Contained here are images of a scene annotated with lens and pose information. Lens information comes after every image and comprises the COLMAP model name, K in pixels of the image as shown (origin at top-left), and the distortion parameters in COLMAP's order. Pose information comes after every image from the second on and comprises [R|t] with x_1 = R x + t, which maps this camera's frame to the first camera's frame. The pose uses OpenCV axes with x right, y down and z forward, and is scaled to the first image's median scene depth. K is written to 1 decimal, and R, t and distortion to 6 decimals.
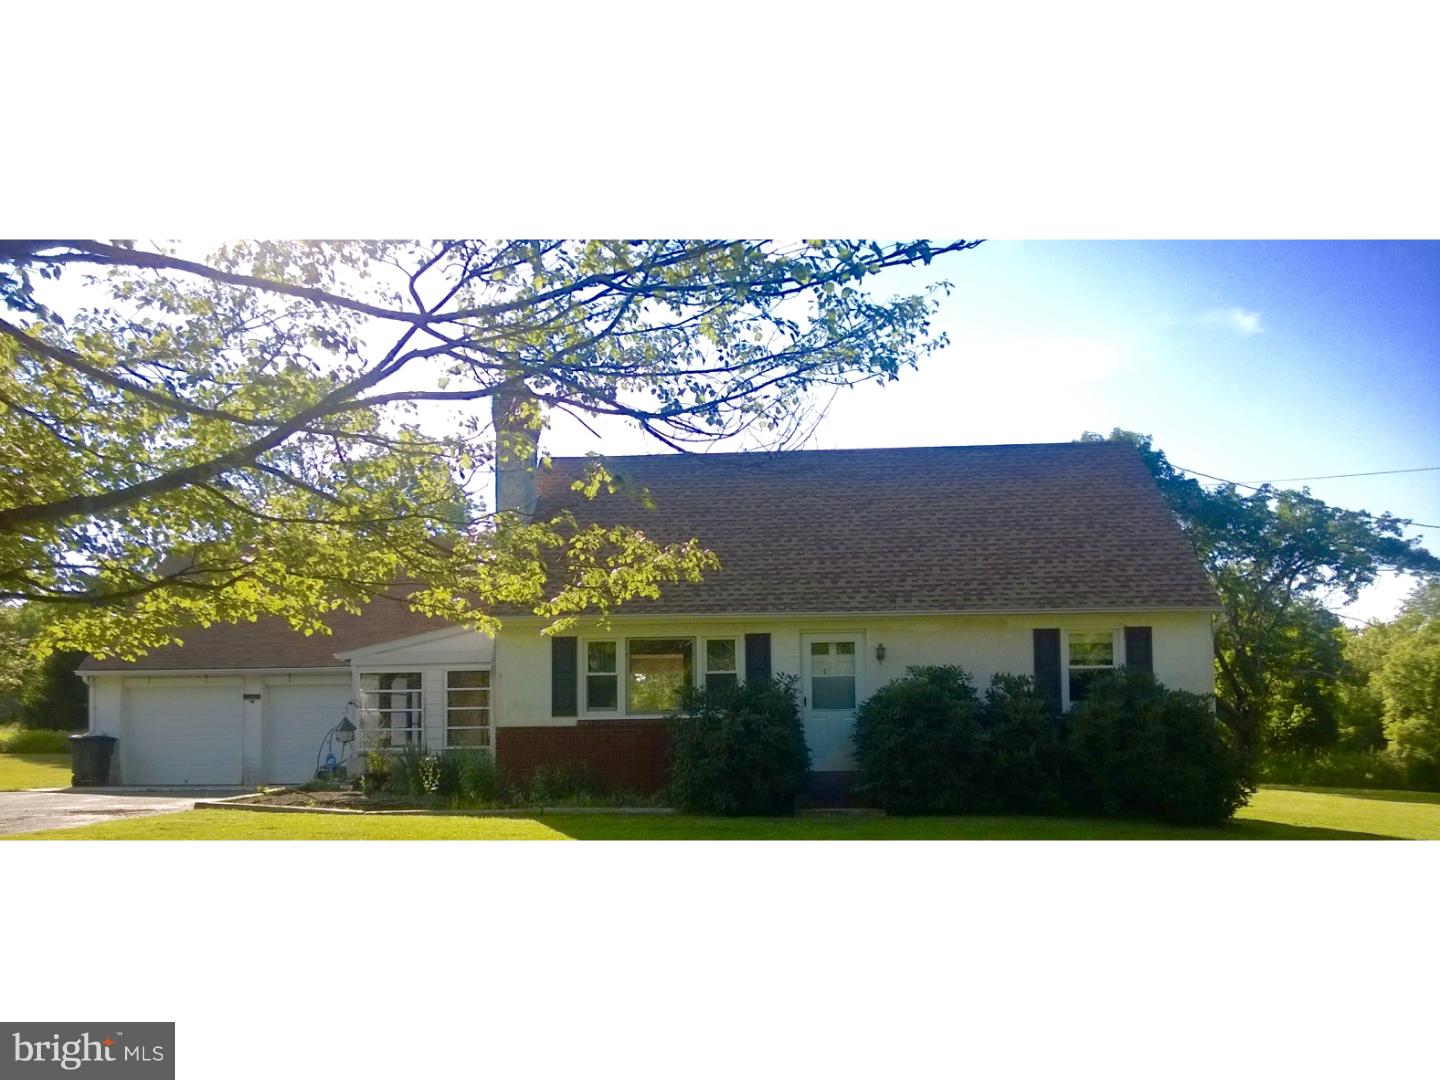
lens RADIAL K [[1106.0, 0, 720.0], [0, 1106.0, 540.0], [0, 0, 1]] dist [0.004191, 0.000684]
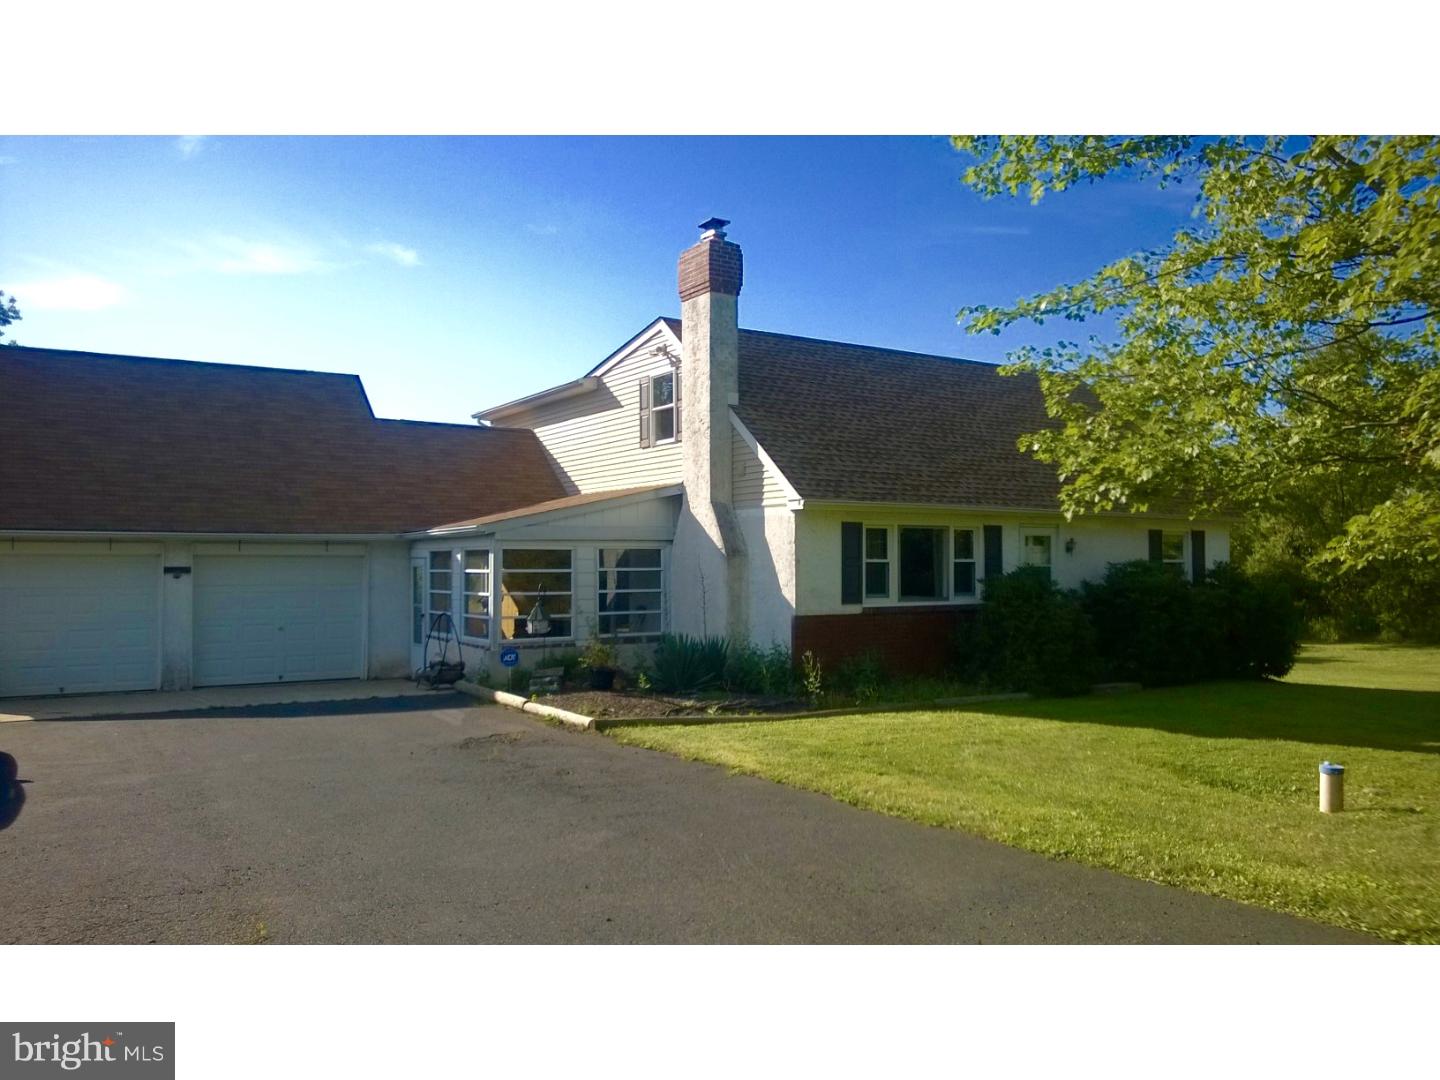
lens RADIAL K [[1106.0, 0, 720.0], [0, 1106.0, 540.0], [0, 0, 1]] dist [0.004191, 0.000684]
pose [[0.811693, 0.030339, 0.583296, -0.784979], [-0.100042, 0.991114, 0.087664, 0.031390], [-0.575453, -0.129510, 0.807515, 0.294288]]
